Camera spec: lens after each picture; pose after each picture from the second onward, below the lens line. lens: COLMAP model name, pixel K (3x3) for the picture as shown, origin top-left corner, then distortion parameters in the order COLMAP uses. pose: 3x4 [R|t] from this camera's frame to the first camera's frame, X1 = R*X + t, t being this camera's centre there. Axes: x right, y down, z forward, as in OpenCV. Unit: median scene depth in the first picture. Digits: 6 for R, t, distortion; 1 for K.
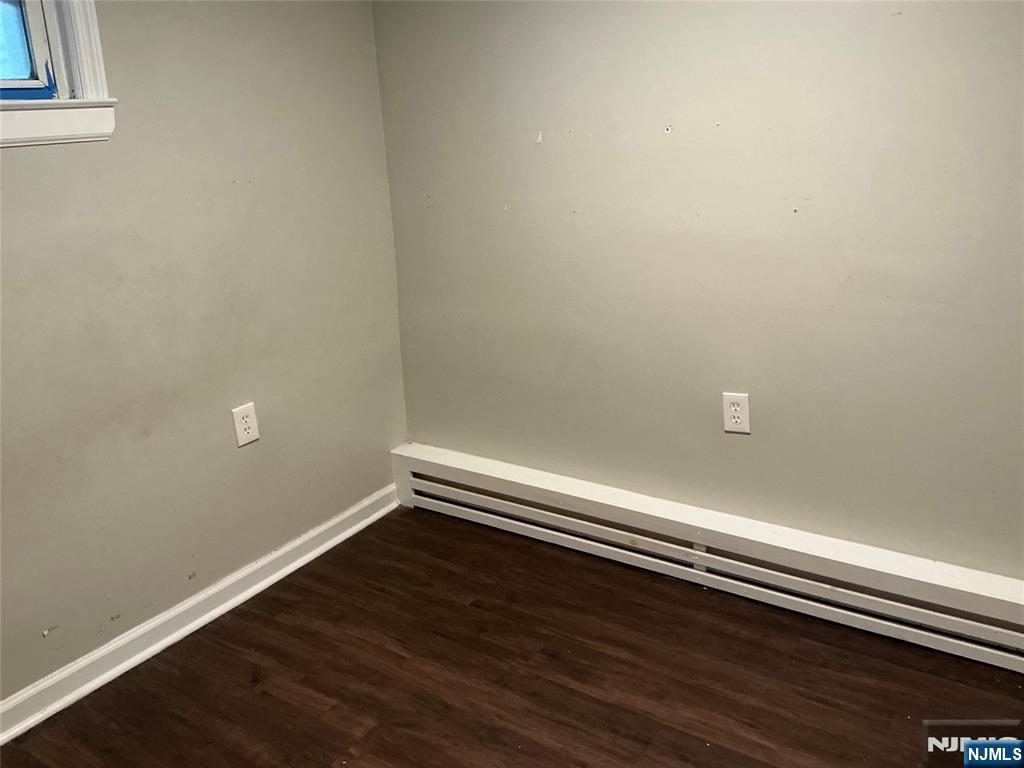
lens RADIAL K [[847.9, 0, 512.0], [0, 847.9, 384.0], [0, 0, 1]] dist [-0.002773, -0.004566]
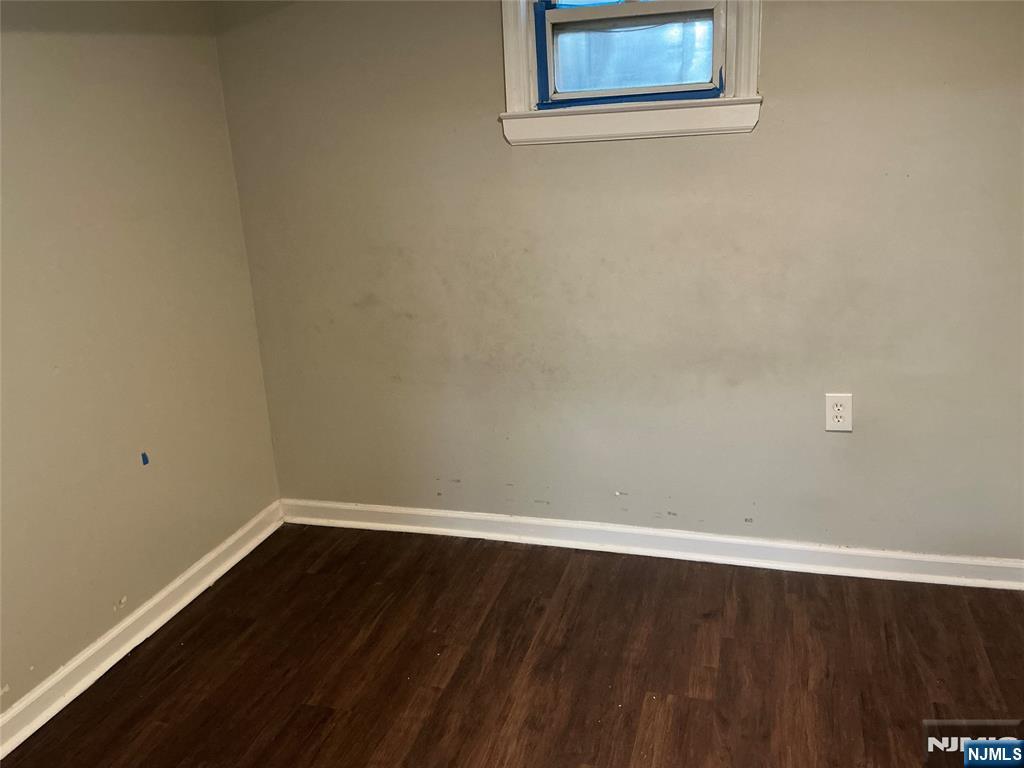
lens RADIAL K [[856.1, 0, 512.0], [0, 856.1, 384.0], [0, 0, 1]] dist [0.153720, -0.305628]
pose [[0.293469, 0.296142, -0.908942, 0.598331], [-0.262473, 0.939228, 0.221265, -0.132083], [0.919230, 0.173639, 0.353363, 0.310510]]
